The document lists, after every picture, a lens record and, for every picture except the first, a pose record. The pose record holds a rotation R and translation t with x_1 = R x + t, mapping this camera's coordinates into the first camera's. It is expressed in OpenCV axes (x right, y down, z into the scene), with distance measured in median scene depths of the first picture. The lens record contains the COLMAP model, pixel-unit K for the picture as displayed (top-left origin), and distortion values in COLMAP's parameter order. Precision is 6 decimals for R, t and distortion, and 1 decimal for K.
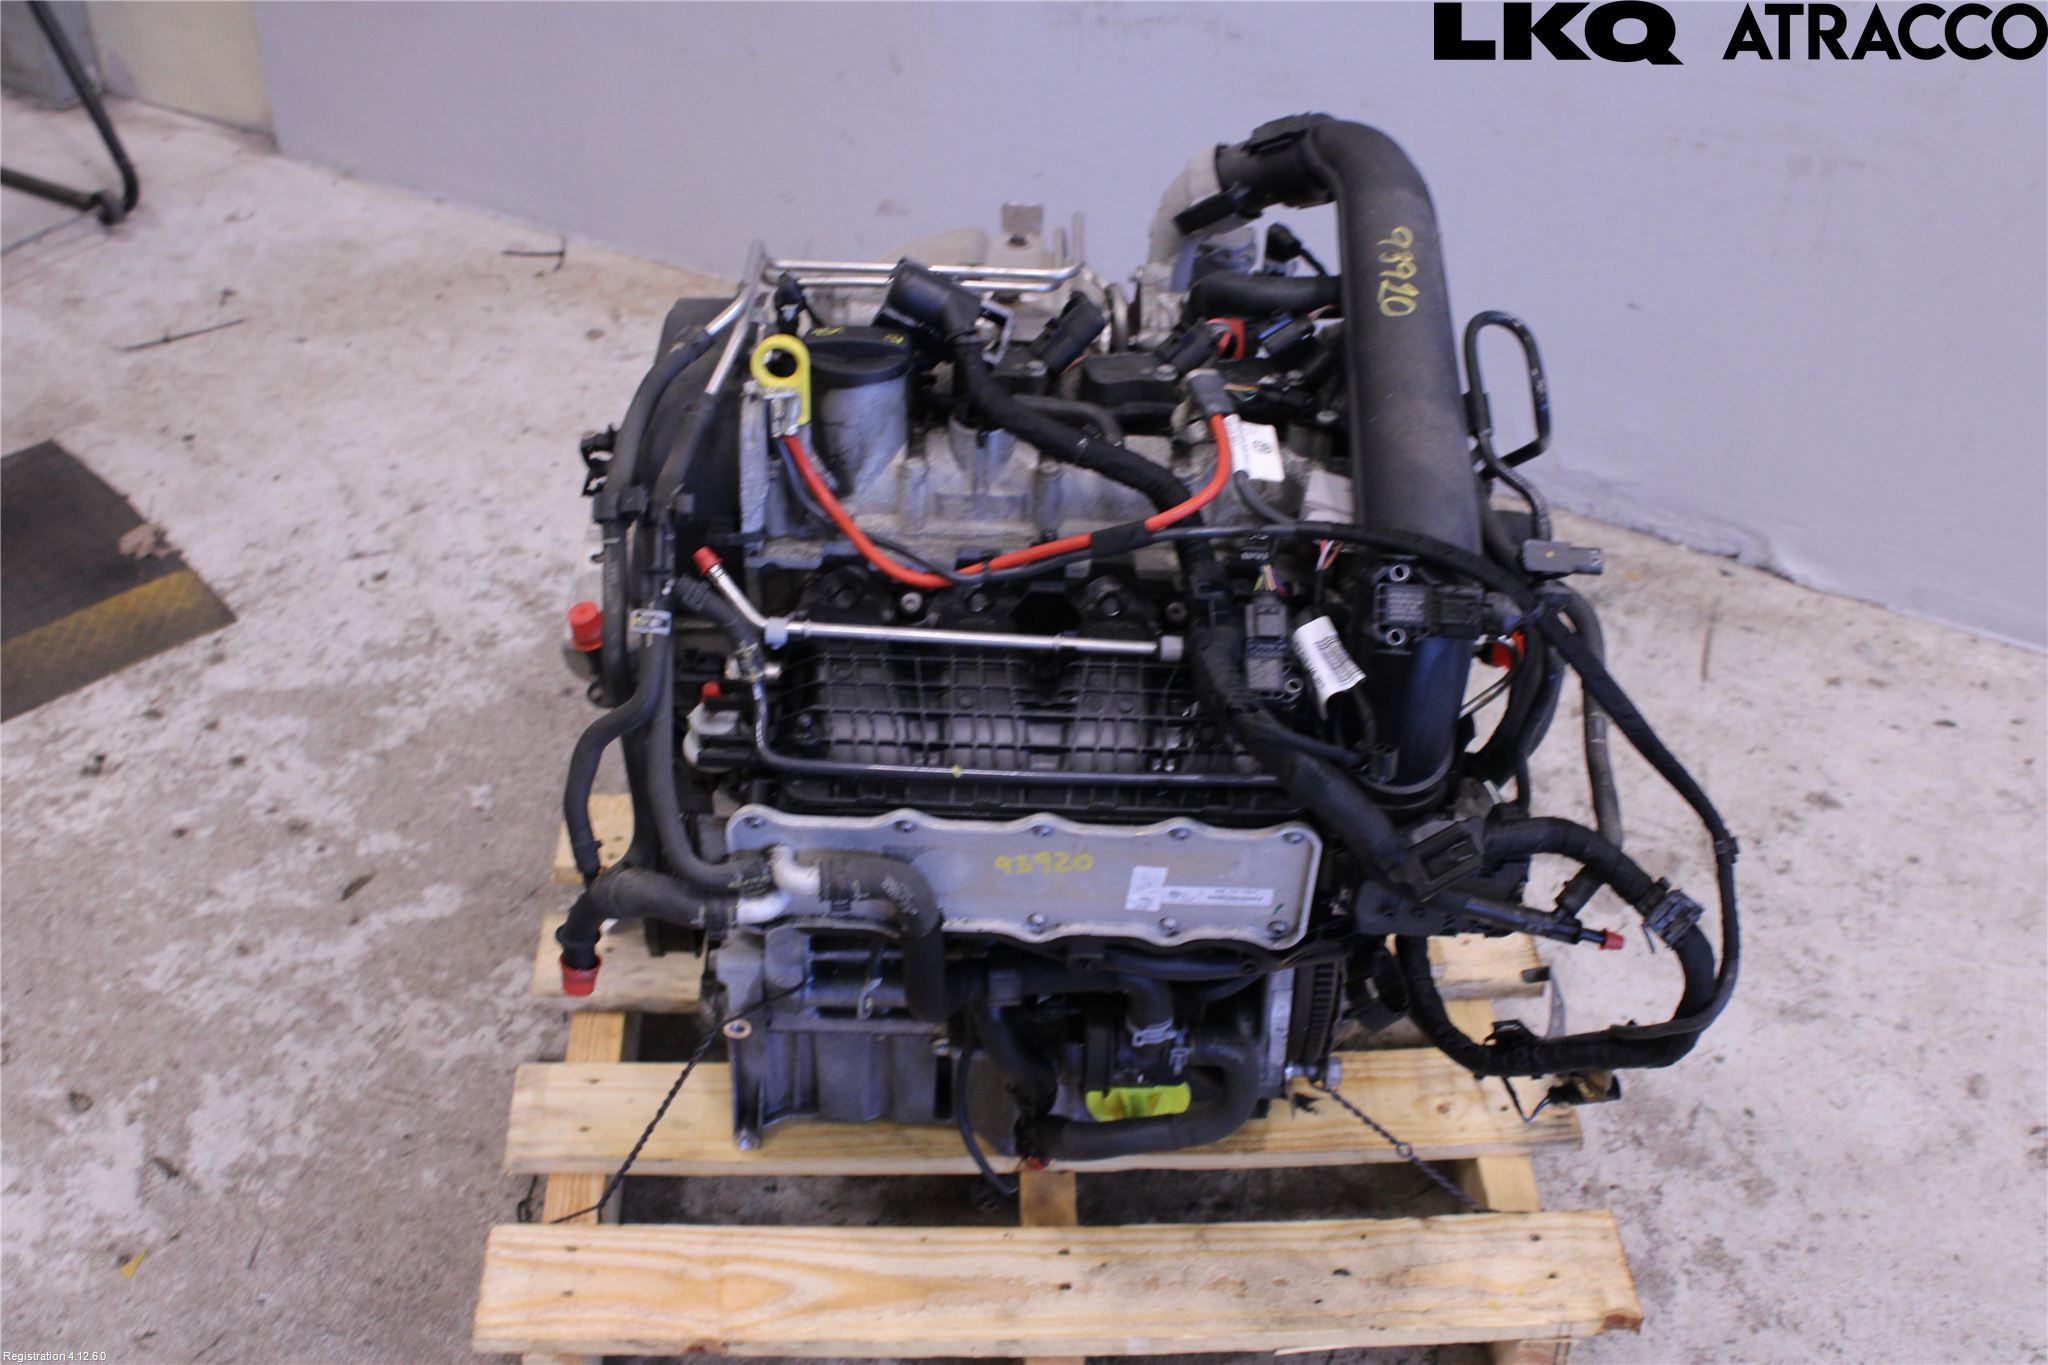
lens RADIAL K [[2448.5, 0, 1024.0], [0, 2448.5, 682.5], [0, 0, 1]] dist [-0.072784, 0.064112]
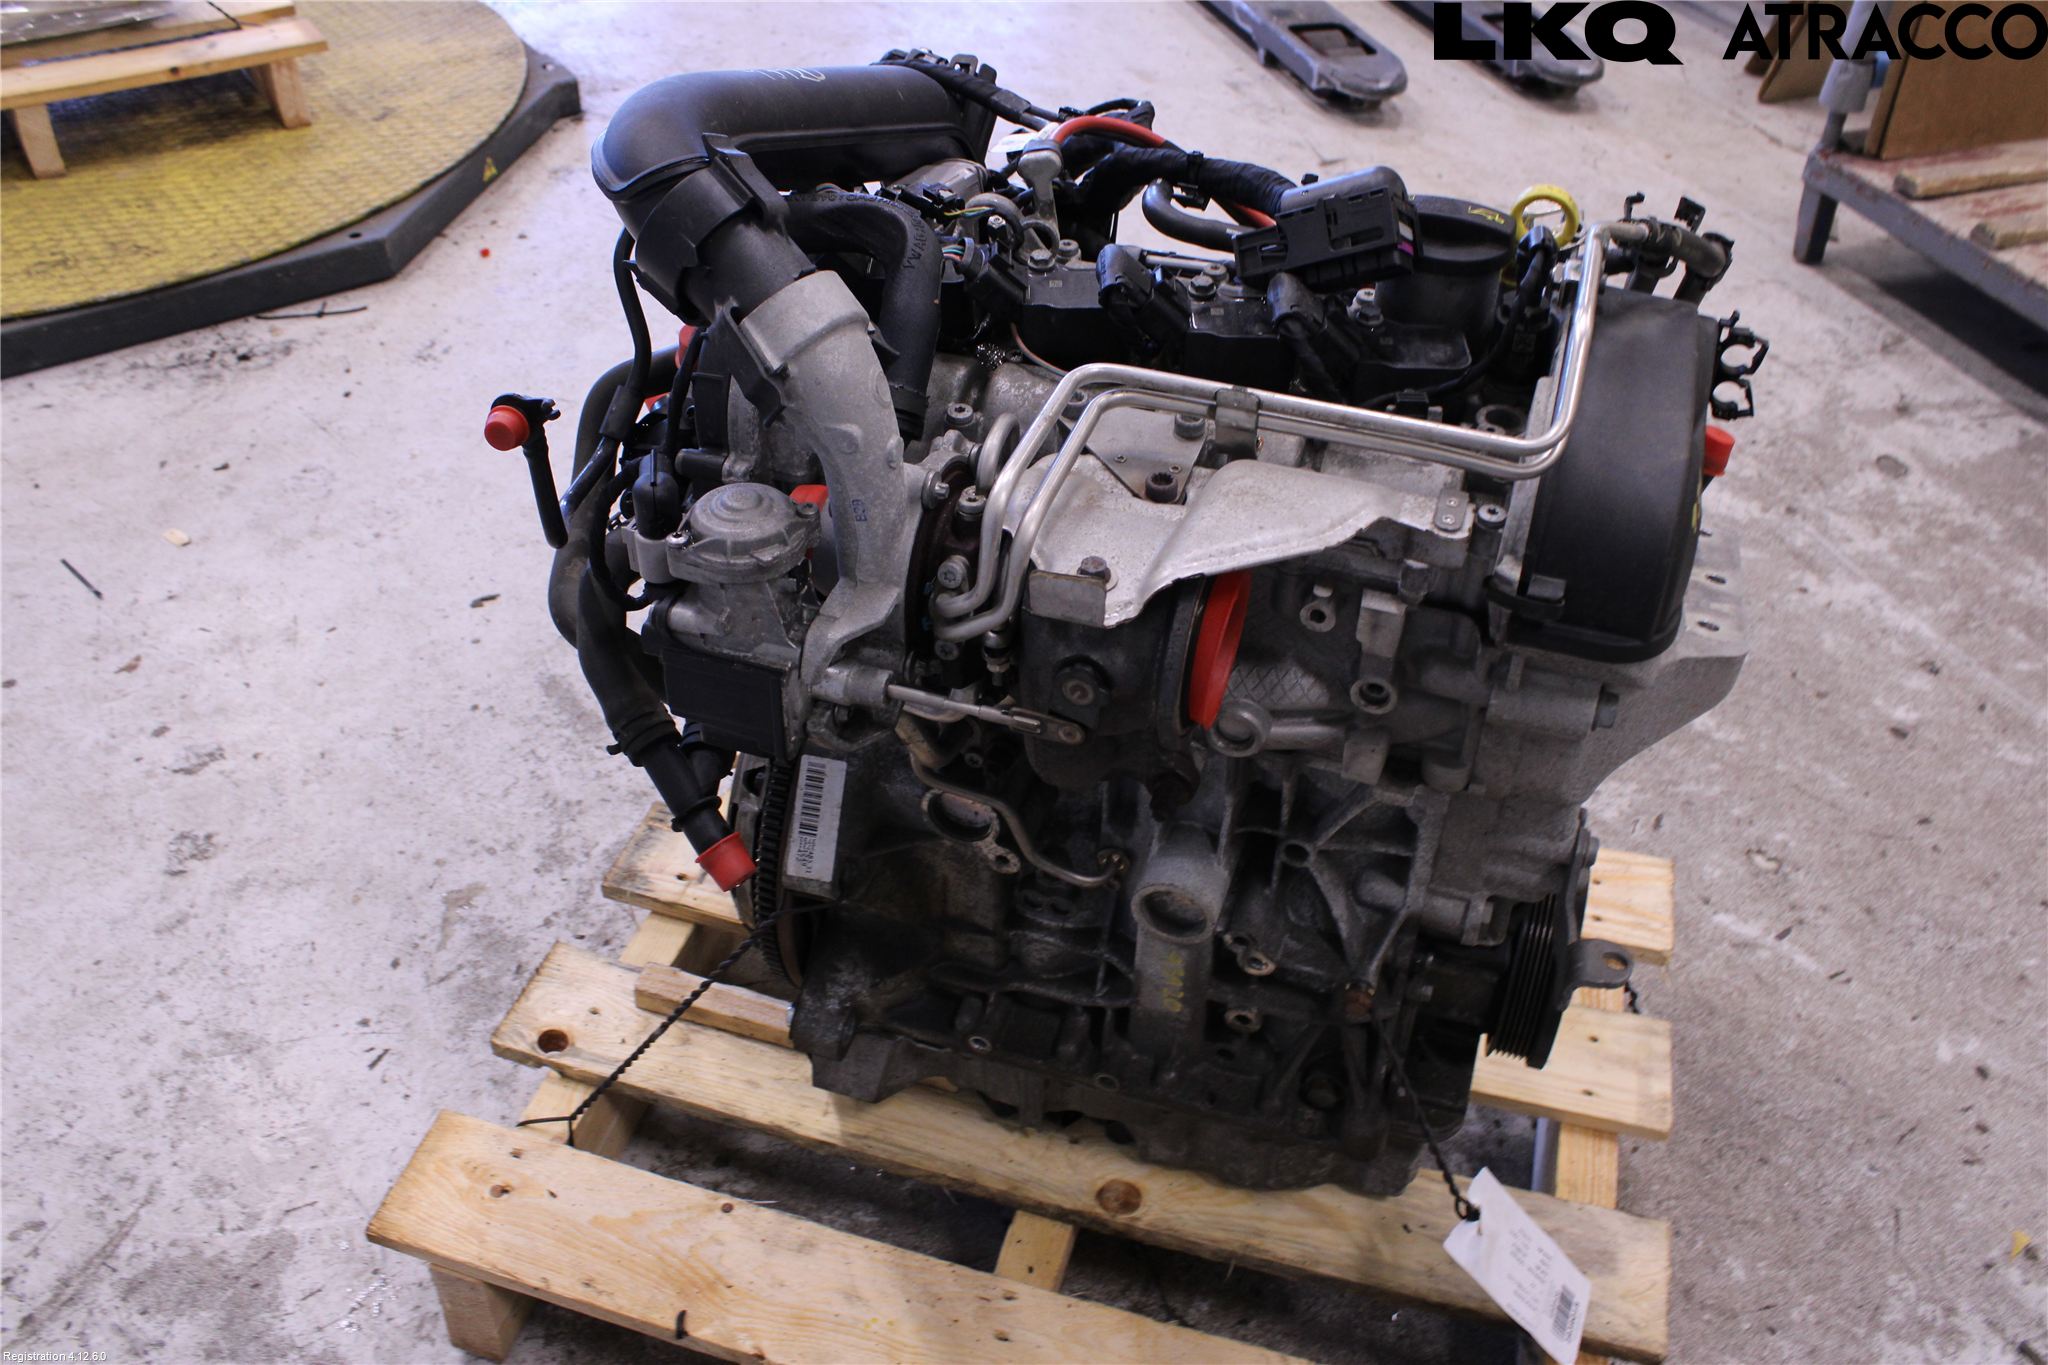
lens RADIAL K [[1792.3, 0, 1024.0], [0, 1792.3, 682.5], [0, 0, 1]] dist [-0.171570, 0.158356]
pose [[-0.948934, -0.240727, 0.203901, -0.060112], [0.137096, 0.267438, 0.953772, -0.467068], [-0.284129, 0.933021, -0.220778, 0.907973]]
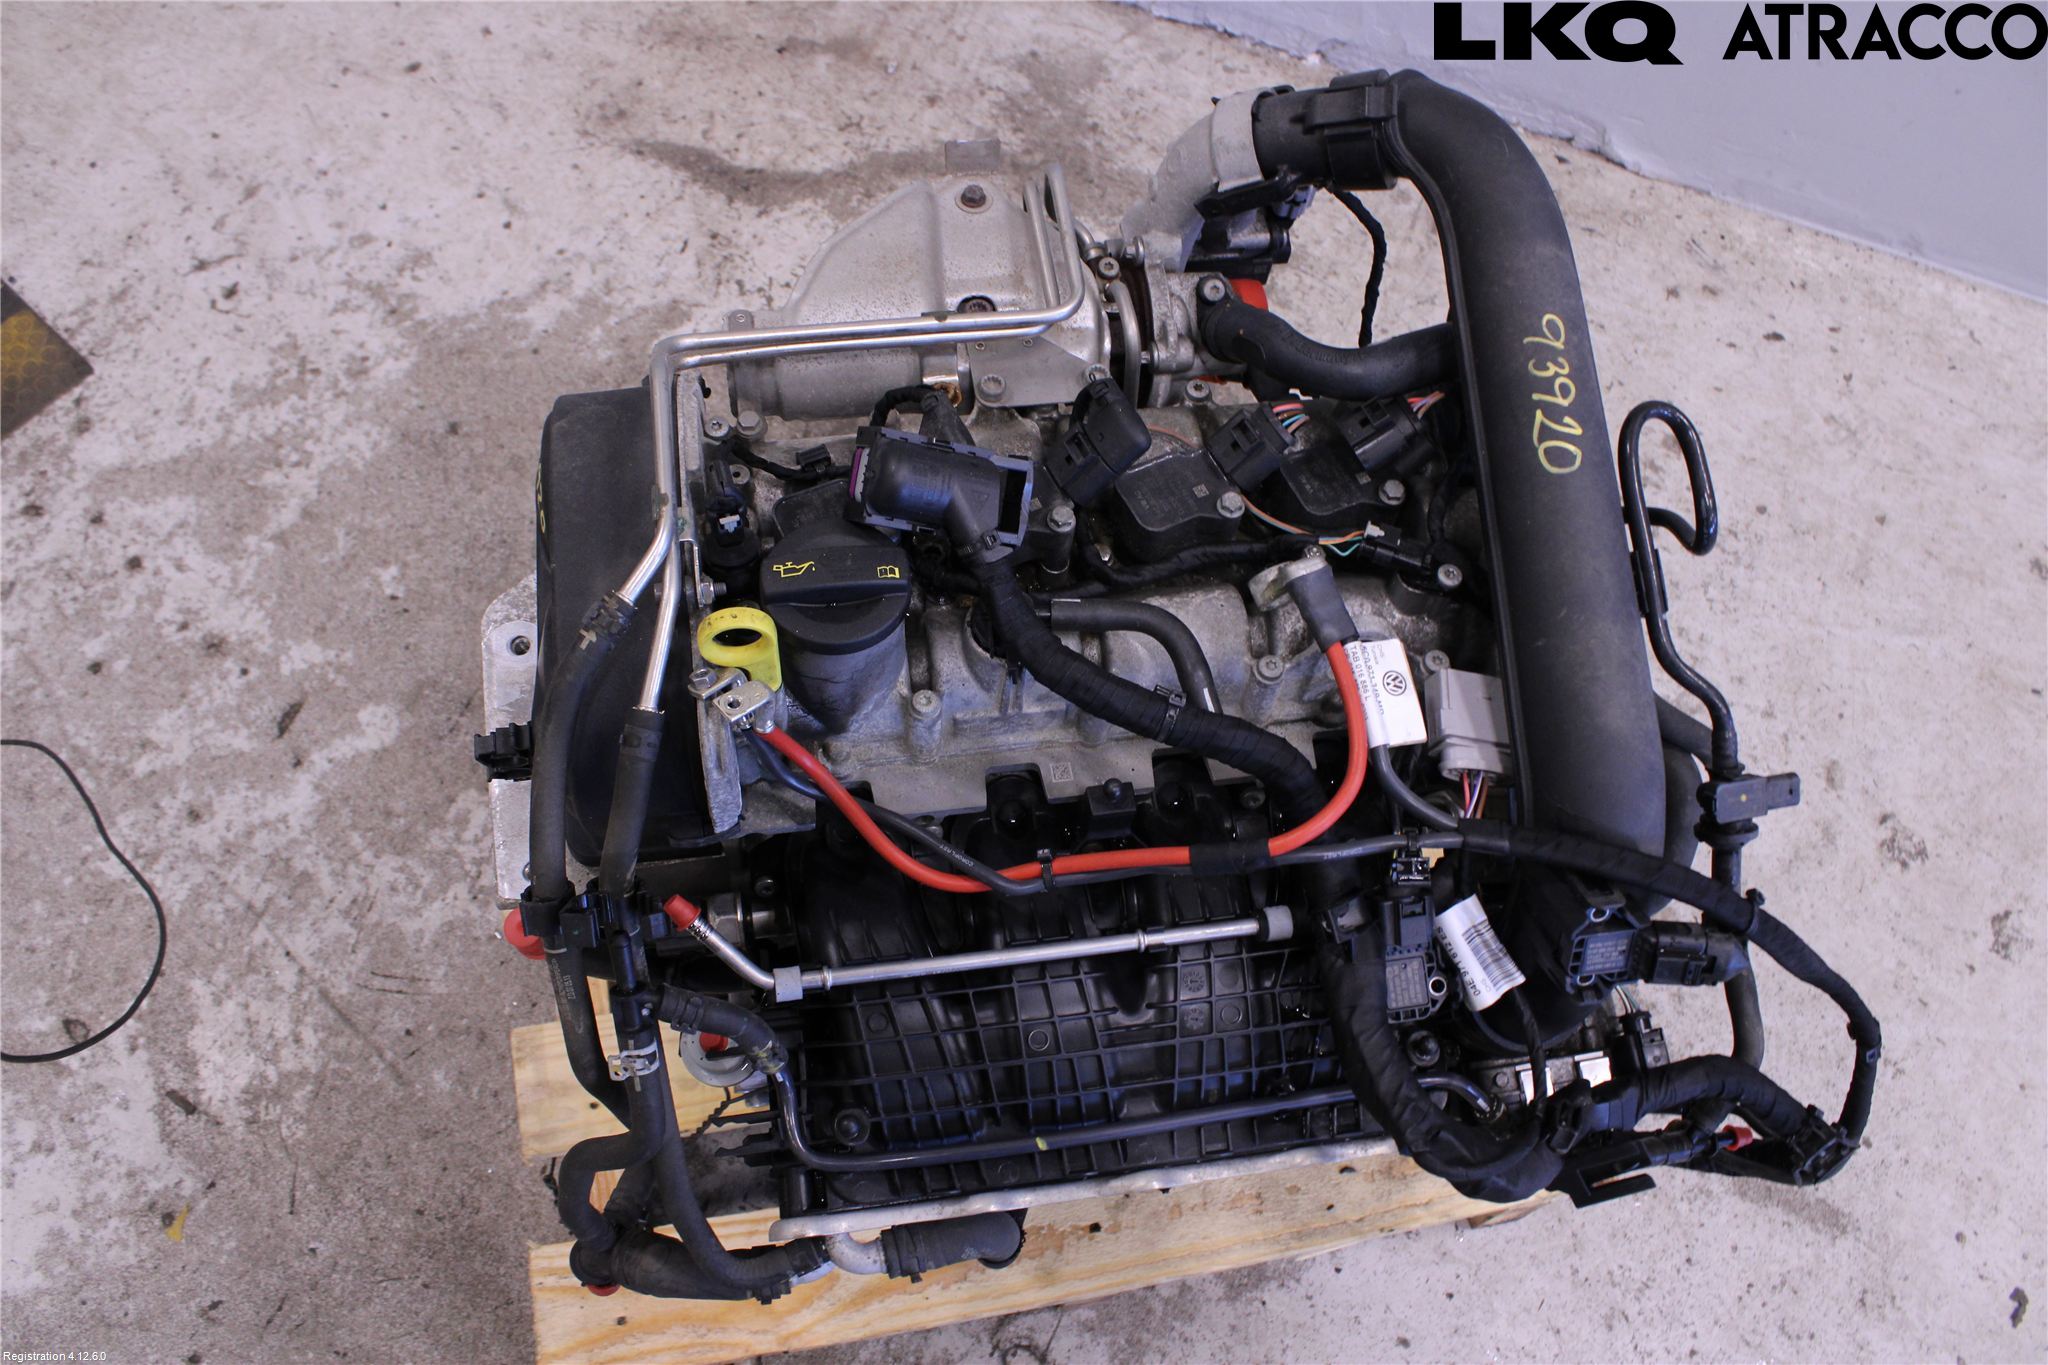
lens RADIAL K [[1728.5, 0, 1032.8], [0, 1728.5, 710.9], [0, 0, 1]] dist [-0.154233, 0.129899]
pose [[0.987737, -0.117609, 0.102683, -0.045959], [0.056731, 0.883095, 0.465751, -0.228109], [-0.145455, -0.454215, 0.878938, 0.361687]]
